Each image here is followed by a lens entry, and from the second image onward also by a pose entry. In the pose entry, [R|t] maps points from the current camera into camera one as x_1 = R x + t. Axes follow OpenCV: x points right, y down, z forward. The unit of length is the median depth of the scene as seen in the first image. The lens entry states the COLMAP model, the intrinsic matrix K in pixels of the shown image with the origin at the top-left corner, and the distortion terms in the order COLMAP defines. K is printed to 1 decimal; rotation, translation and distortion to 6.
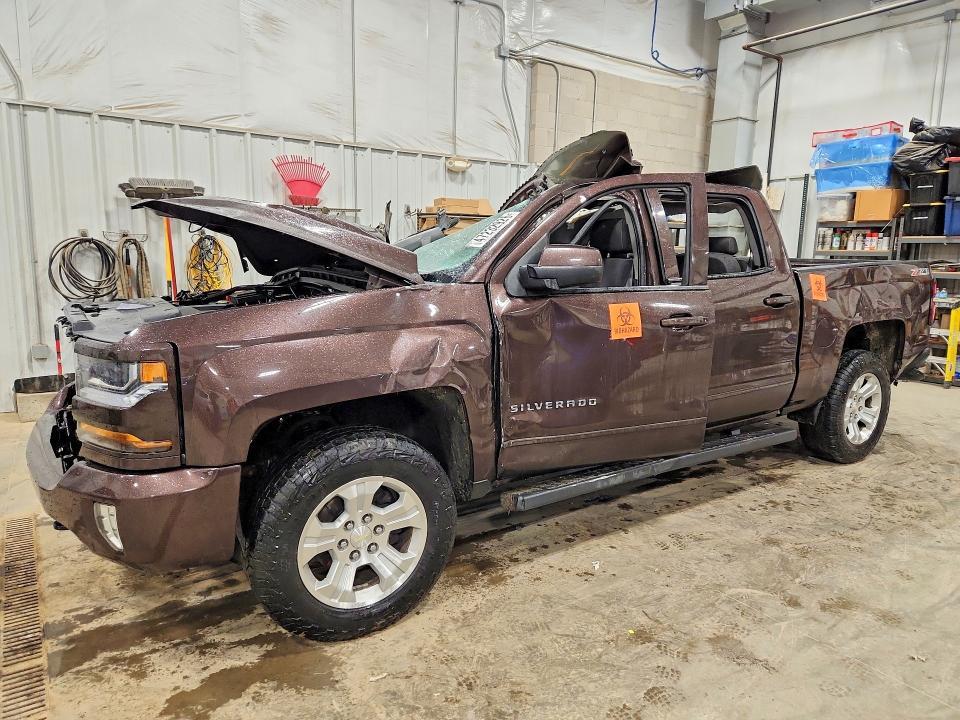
lens RADIAL K [[670.1, 0, 476.2], [0, 670.1, 368.2], [0, 0, 1]] dist [0.026196, -0.015050]
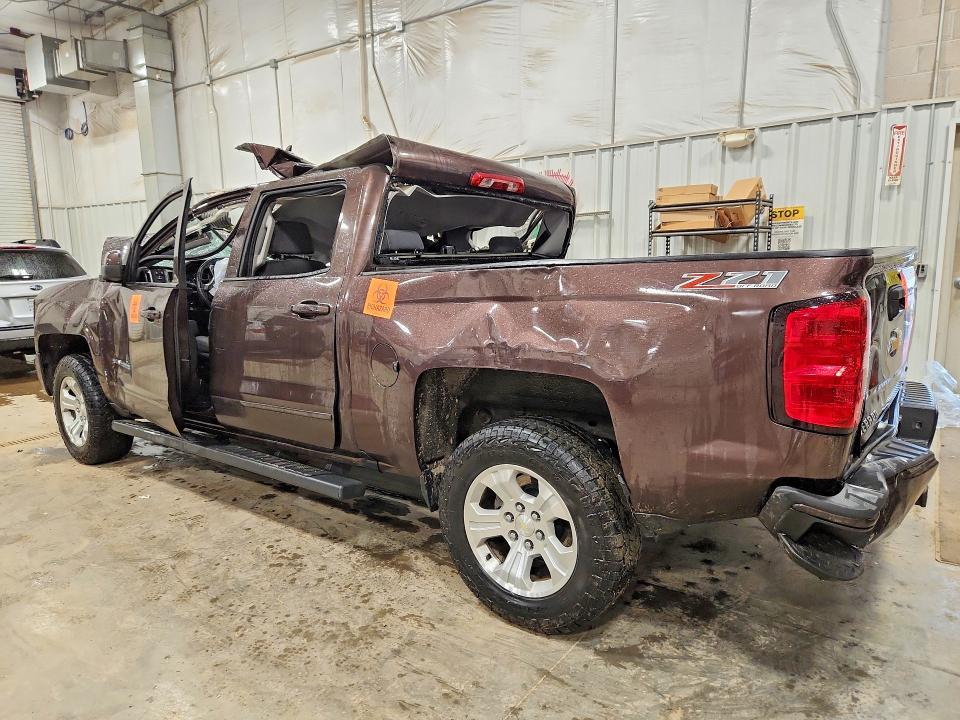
lens RADIAL K [[670.1, 0, 485.4], [0, 670.1, 362.9], [0, 0, 1]] dist [0.026196, -0.015050]
pose [[0.288680, 0.124154, -0.949342, 1.223550], [-0.137416, 0.986663, 0.087248, -0.131101], [0.947513, 0.105268, 0.301890, 0.929399]]
